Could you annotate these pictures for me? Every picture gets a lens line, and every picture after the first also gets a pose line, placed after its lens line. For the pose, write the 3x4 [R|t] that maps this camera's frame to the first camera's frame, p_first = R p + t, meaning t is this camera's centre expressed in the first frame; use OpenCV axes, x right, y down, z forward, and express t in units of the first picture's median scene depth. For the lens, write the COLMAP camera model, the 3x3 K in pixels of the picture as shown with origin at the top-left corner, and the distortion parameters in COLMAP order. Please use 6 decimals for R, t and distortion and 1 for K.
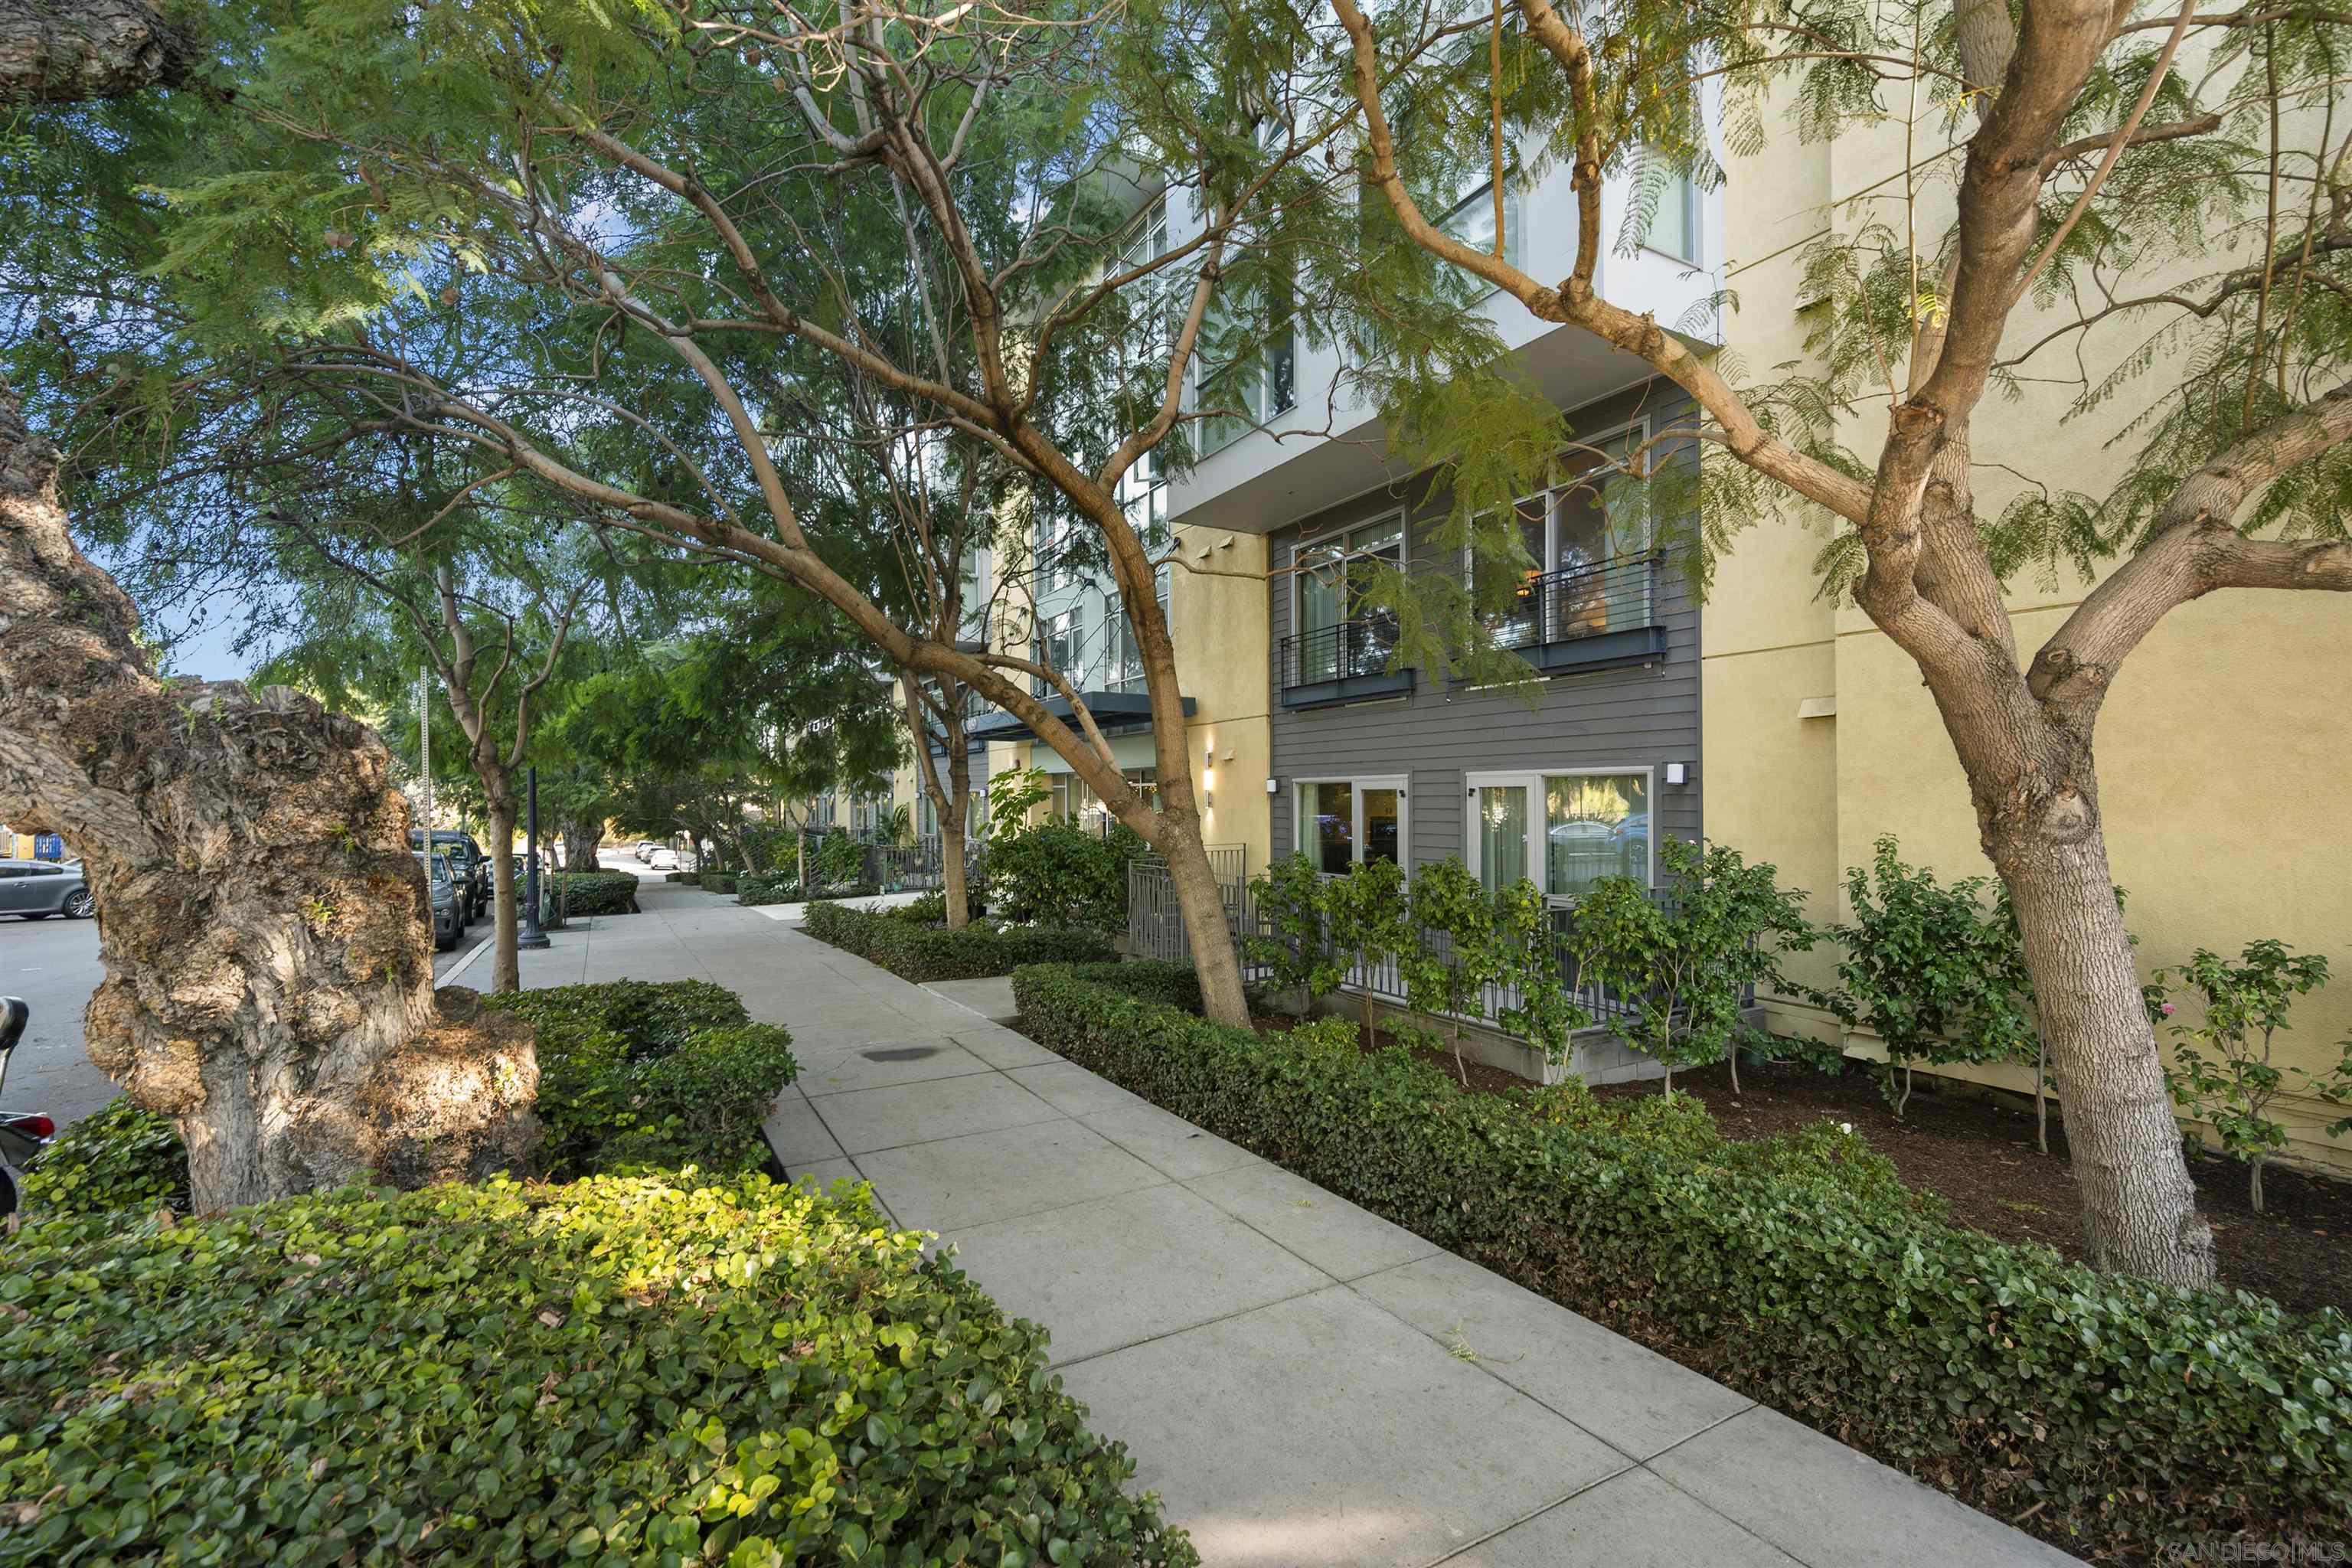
lens RADIAL K [[1032.9, 0, 1176.7], [0, 1032.9, 785.6], [0, 0, 1]] dist [0.001177, 0.000057]
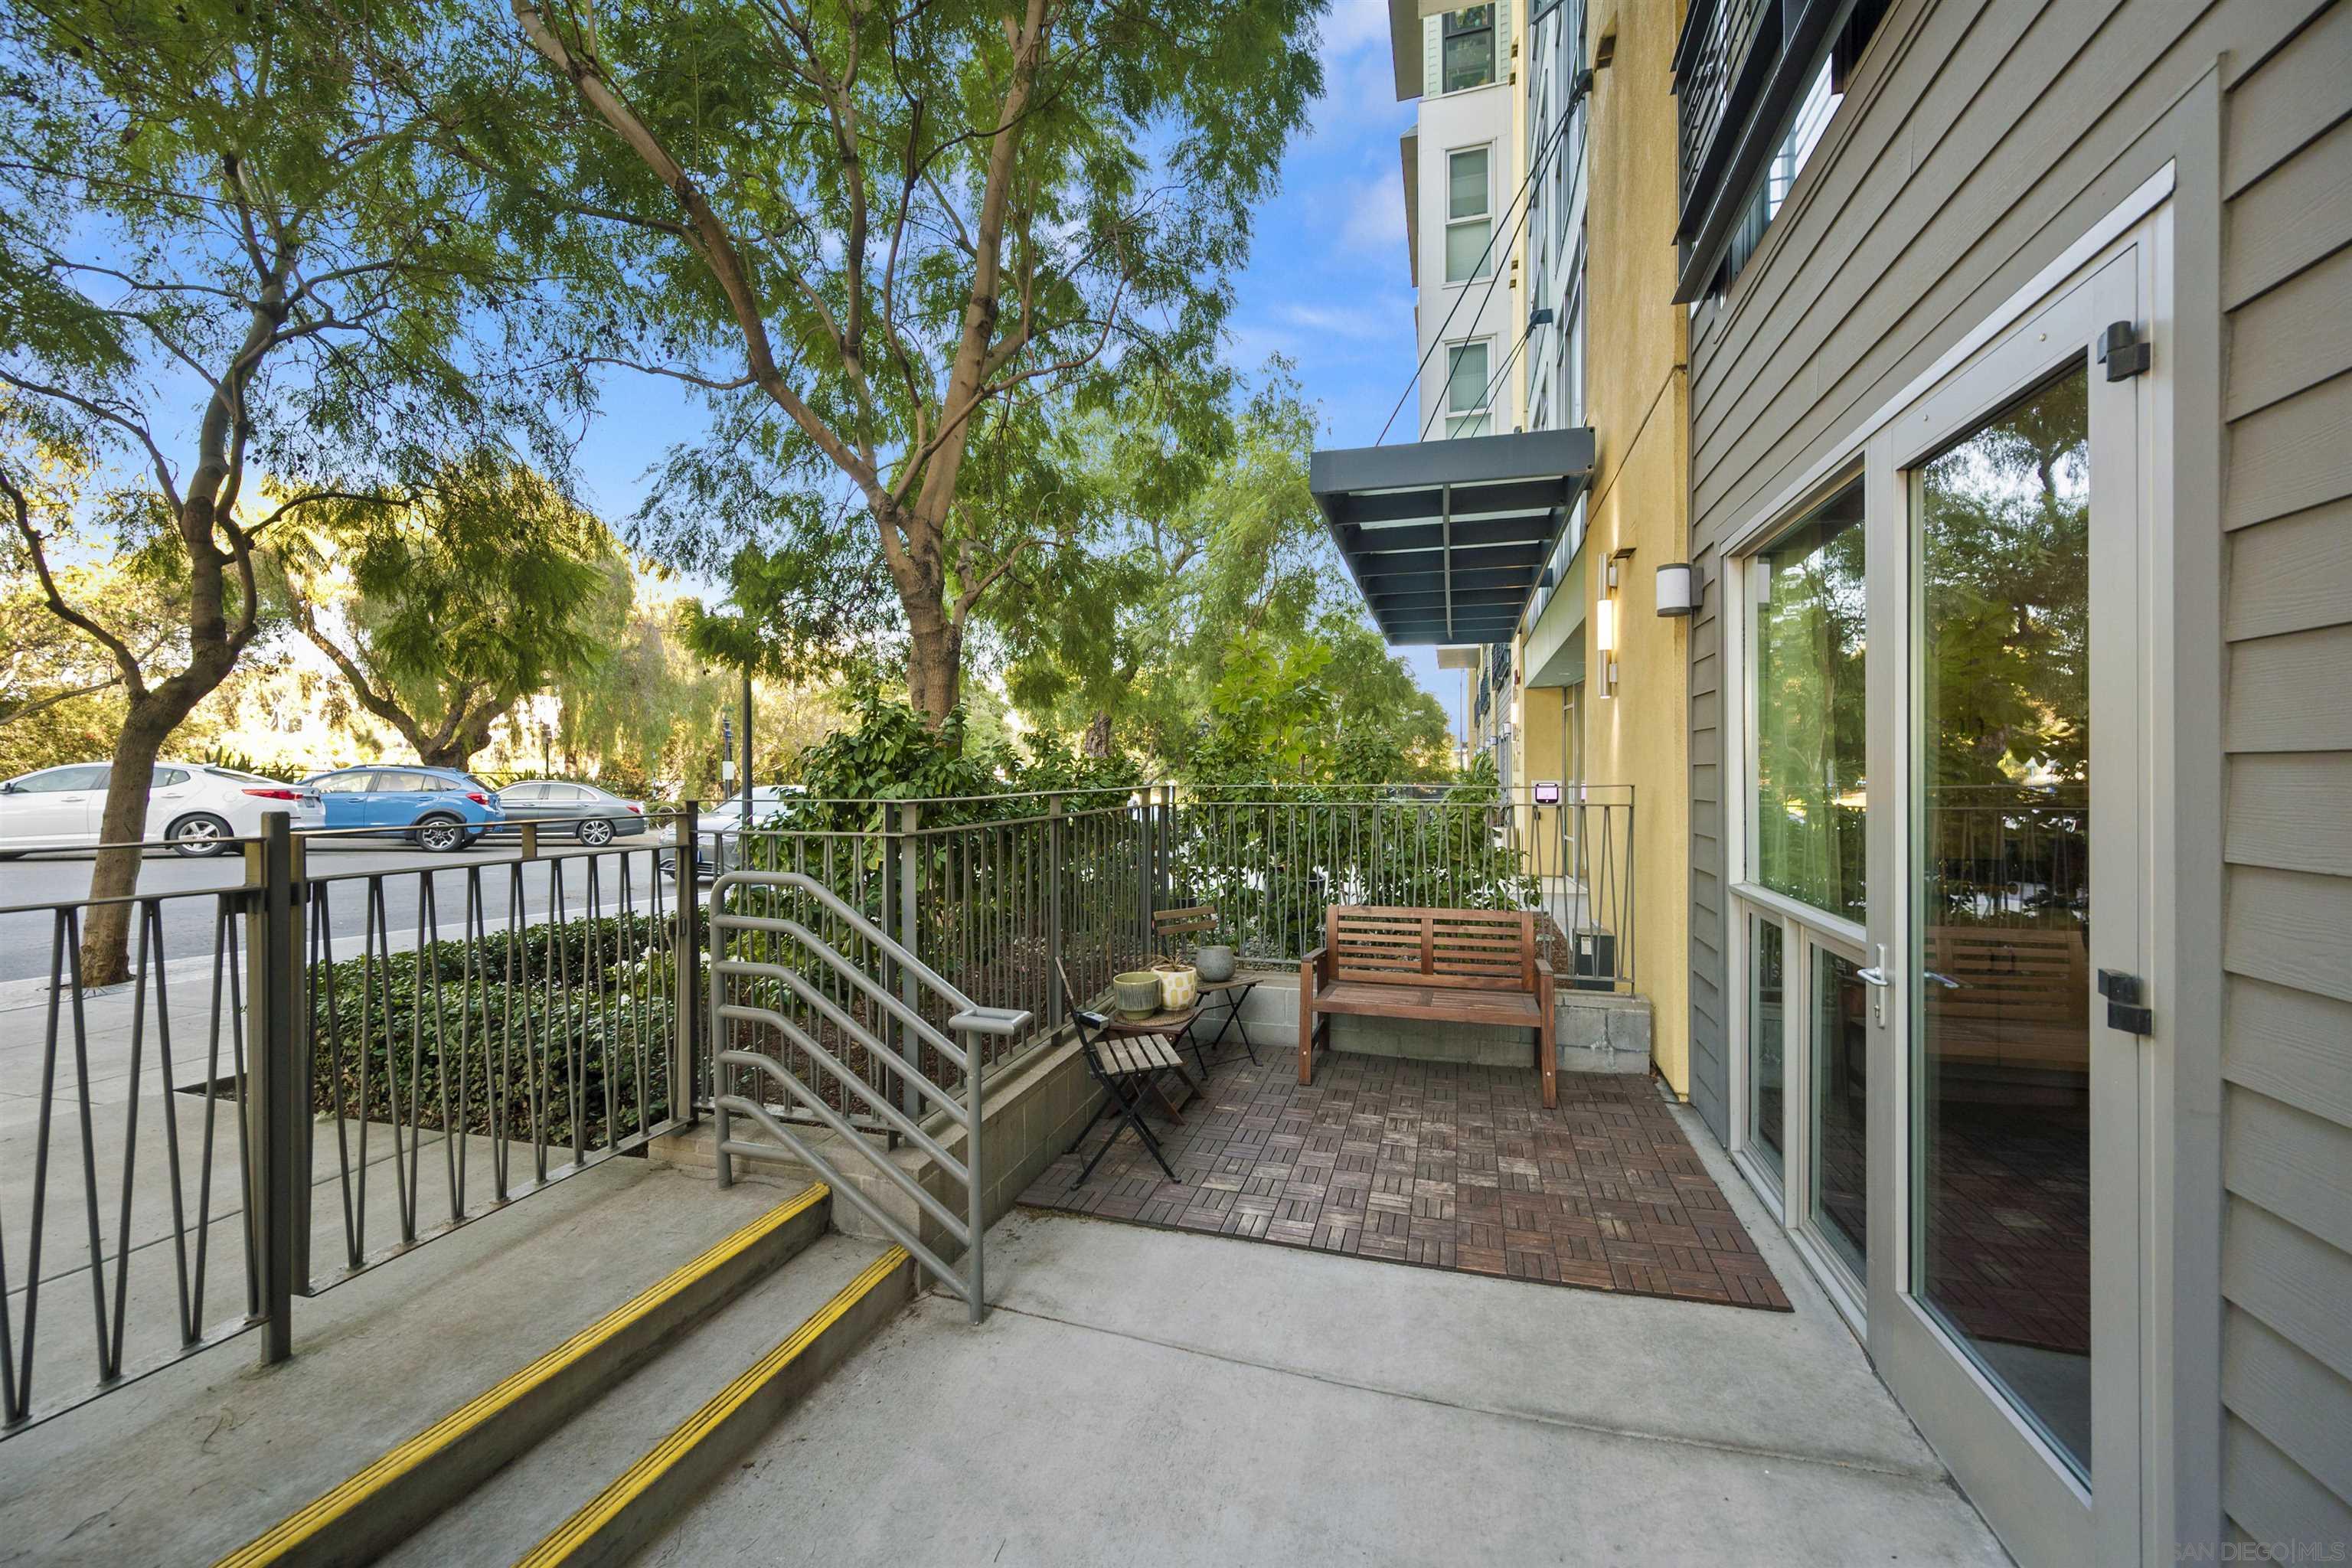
lens RADIAL K [[936.7, 0, 1175.3], [0, 936.7, 777.4], [0, 0, 1]] dist [-0.000354, 0.000464]
pose [[0.692916, 0.004351, -0.721005, 0.226671], [0.011112, 0.999799, 0.016712, 0.058335], [0.720933, -0.019591, 0.692728, 0.857416]]
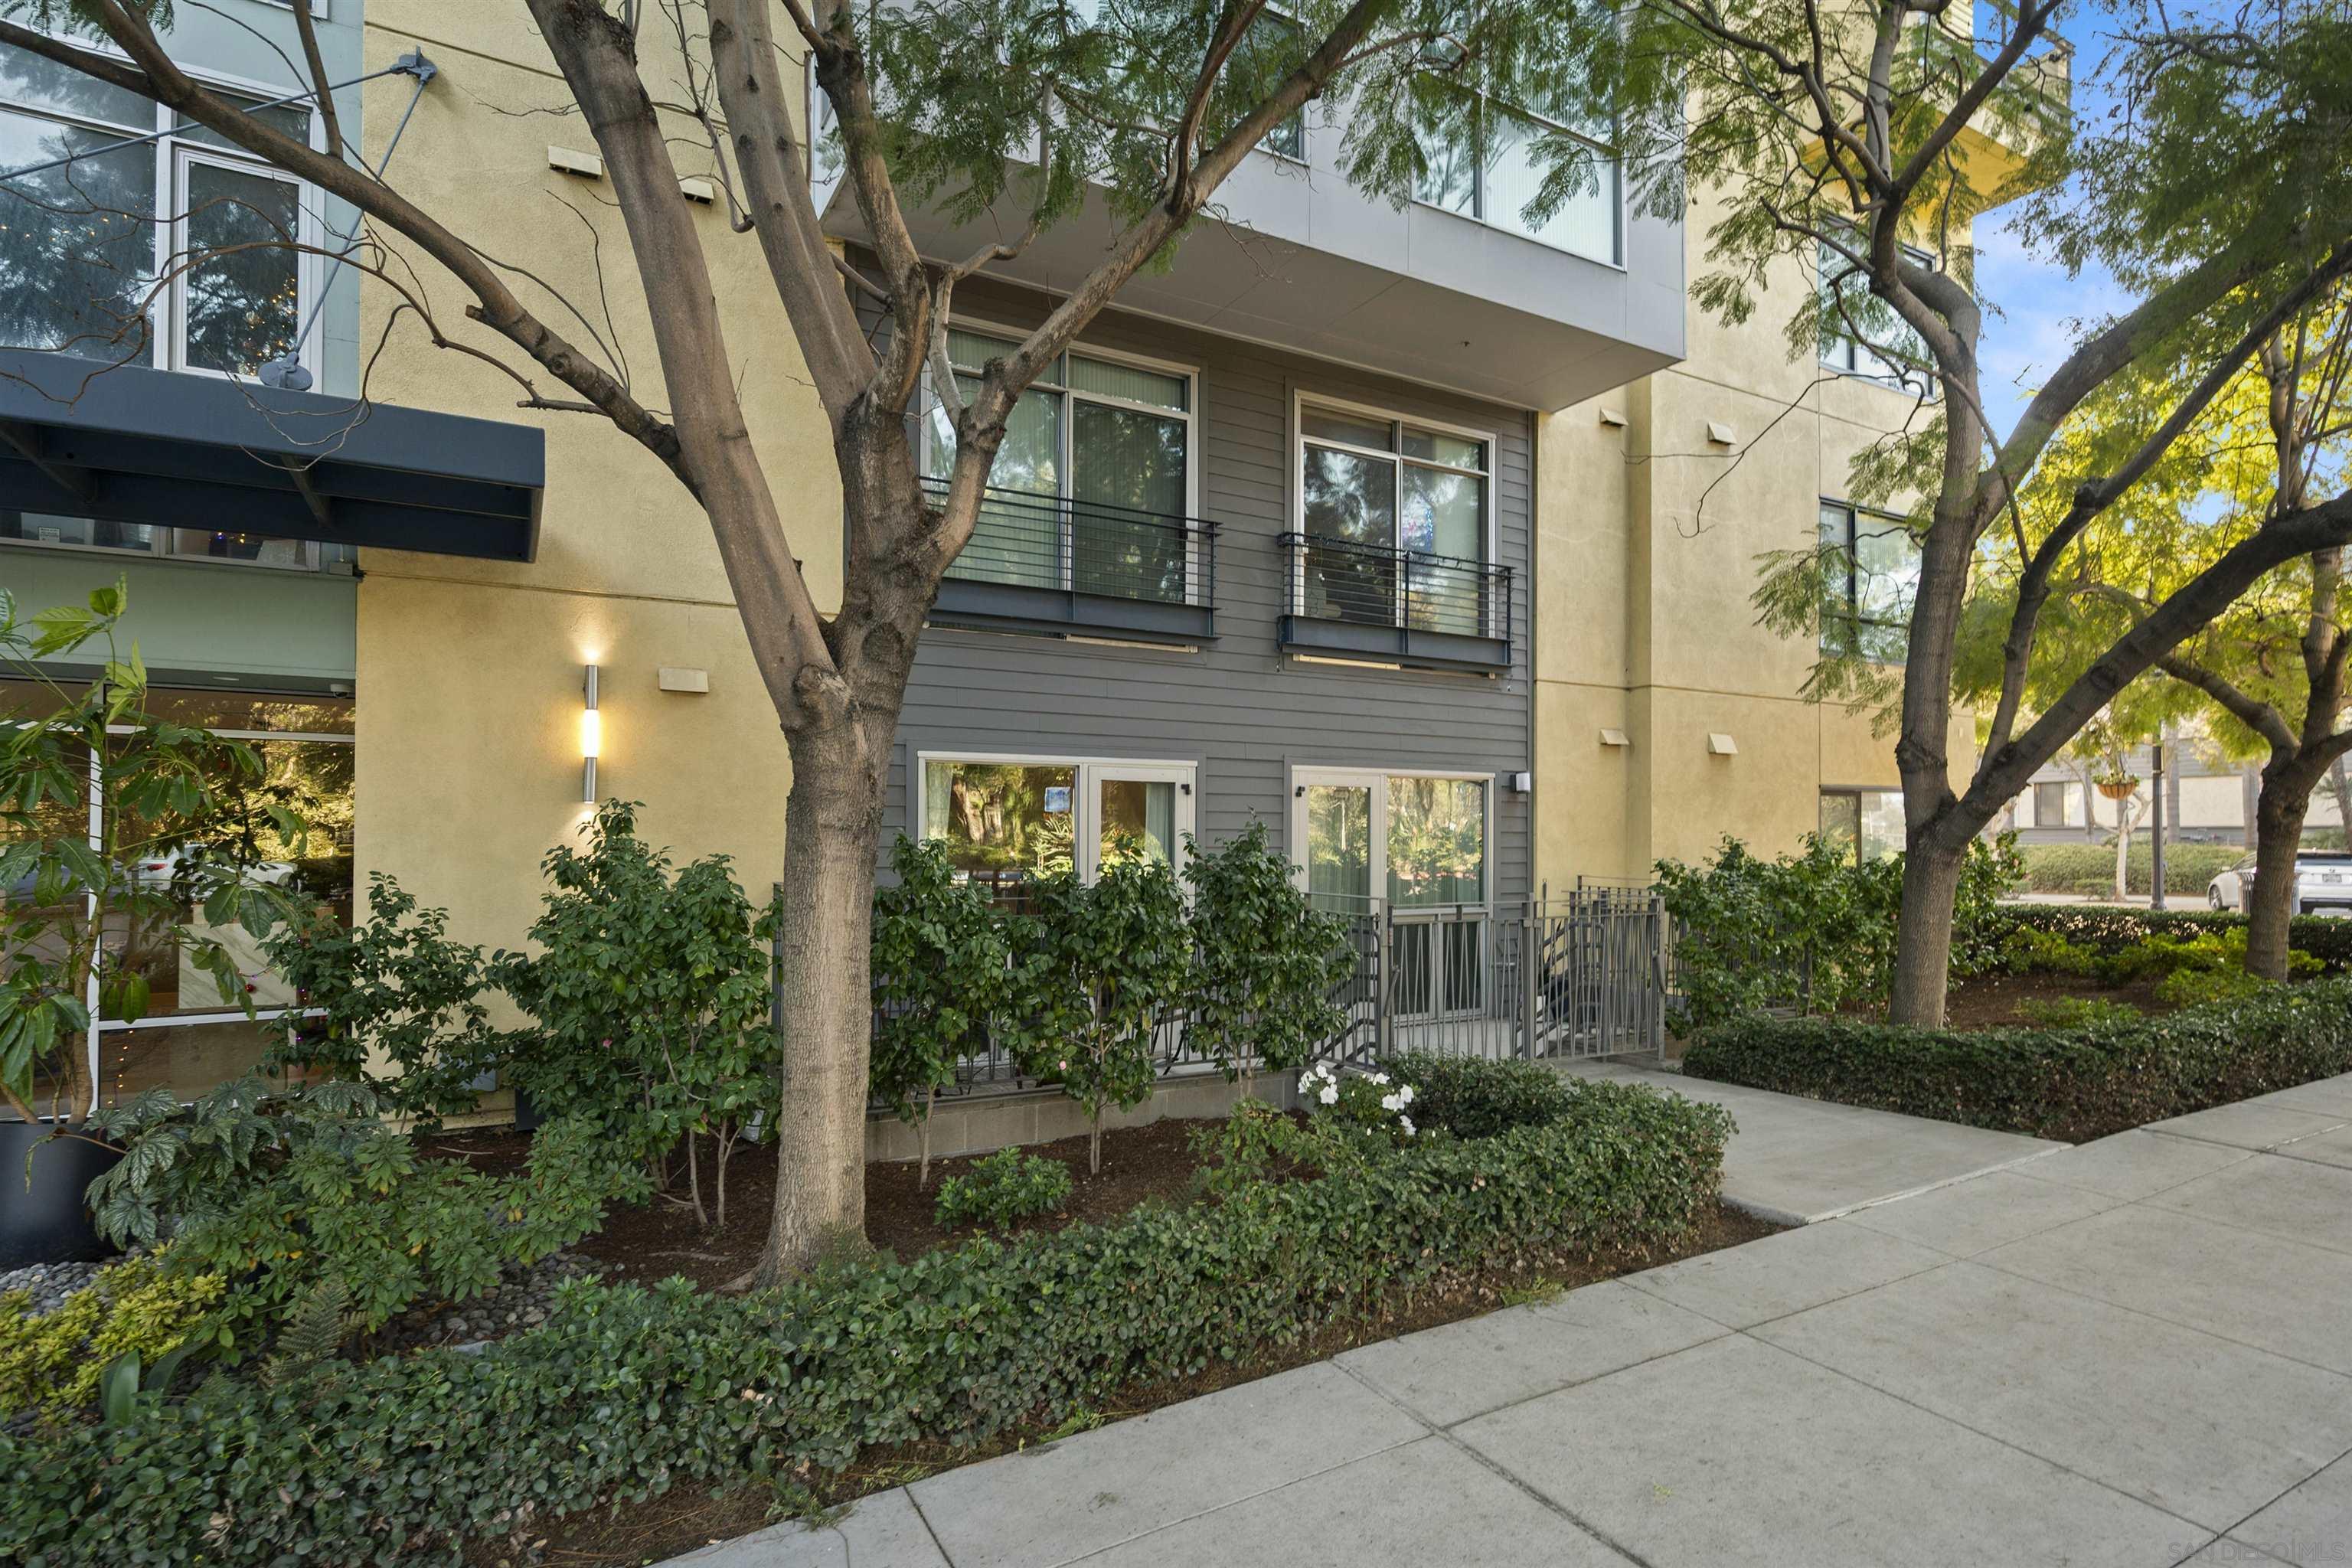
lens RADIAL K [[1200.2, 0, 1200.8], [0, 1200.2, 825.7], [0, 0, 1]] dist [0.000567, -0.000075]
pose [[-0.005944, 0.016107, 0.999853, -0.583437], [-0.015545, 0.999748, -0.016198, 0.045376], [-0.999861, -0.015639, -0.005692, 1.022505]]
